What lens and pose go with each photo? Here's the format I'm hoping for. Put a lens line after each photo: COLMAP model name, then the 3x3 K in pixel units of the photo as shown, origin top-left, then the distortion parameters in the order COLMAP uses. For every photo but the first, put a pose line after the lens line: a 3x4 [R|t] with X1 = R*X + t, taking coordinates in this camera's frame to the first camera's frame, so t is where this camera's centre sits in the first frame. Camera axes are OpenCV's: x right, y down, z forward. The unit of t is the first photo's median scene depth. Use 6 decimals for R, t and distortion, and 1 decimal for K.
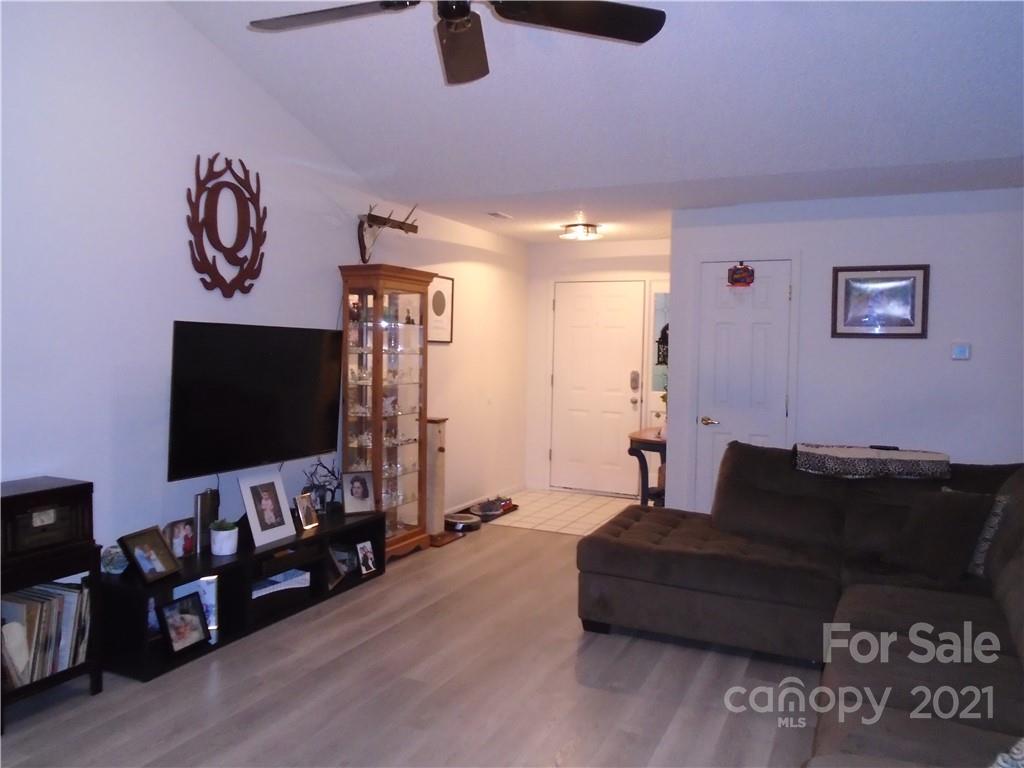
lens RADIAL K [[777.3, 0, 506.5], [0, 777.3, 378.0], [0, 0, 1]] dist [-0.028692, 0.014010]
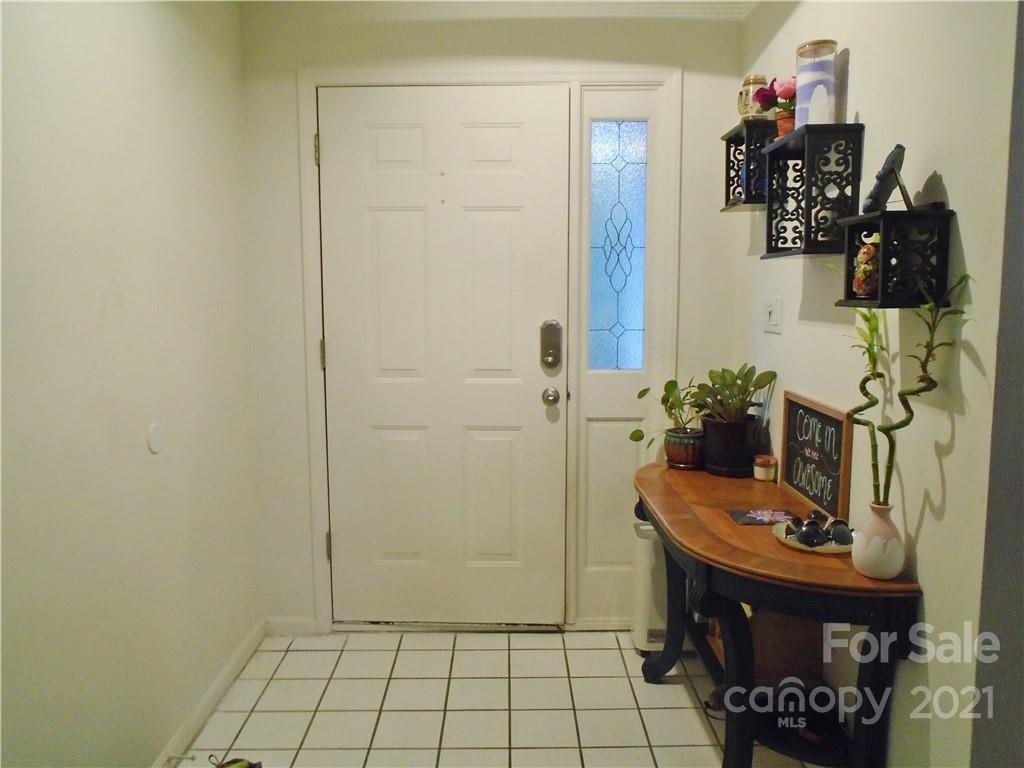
lens RADIAL K [[777.3, 0, 506.5], [0, 777.3, 378.0], [0, 0, 1]] dist [-0.028692, 0.014010]
pose [[0.904189, -0.072770, 0.420888, -0.030405], [0.036260, 0.994900, 0.094118, -0.026213], [-0.425591, -0.069839, 0.902217, 0.940794]]
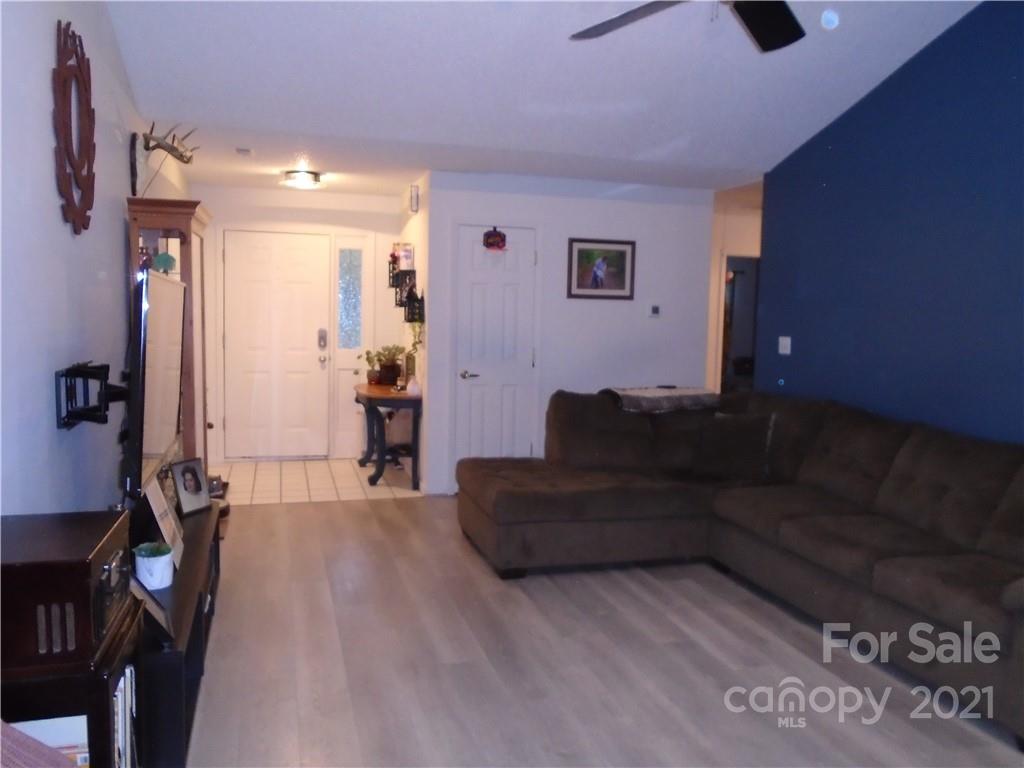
lens RADIAL K [[777.3, 0, 506.5], [0, 777.3, 378.0], [0, 0, 1]] dist [-0.028692, 0.014010]
pose [[0.748397, -0.056811, 0.660814, -0.439512], [0.017164, 0.997650, 0.066331, -0.011206], [-0.663029, -0.038300, 0.747613, 0.174578]]
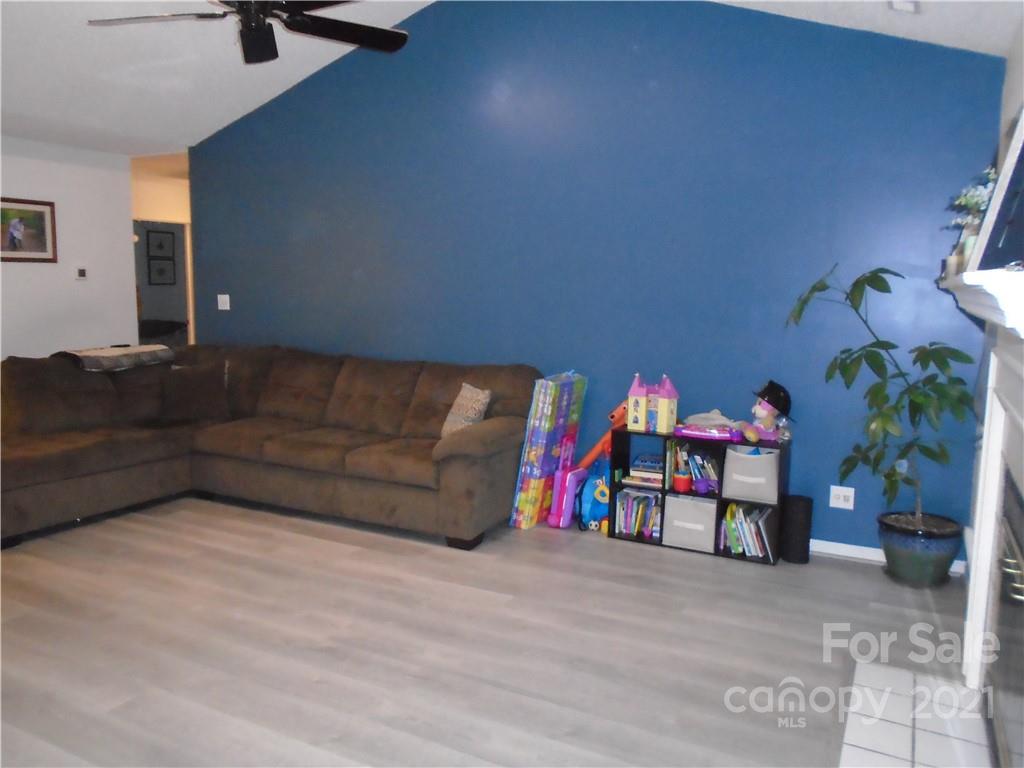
lens RADIAL K [[777.3, 0, 506.5], [0, 777.3, 378.0], [0, 0, 1]] dist [-0.028692, 0.014010]
pose [[0.050562, -0.136013, 0.989416, -0.640216], [0.034413, 0.990332, 0.134380, -0.009048], [-0.998128, 0.027254, 0.054754, 0.209030]]
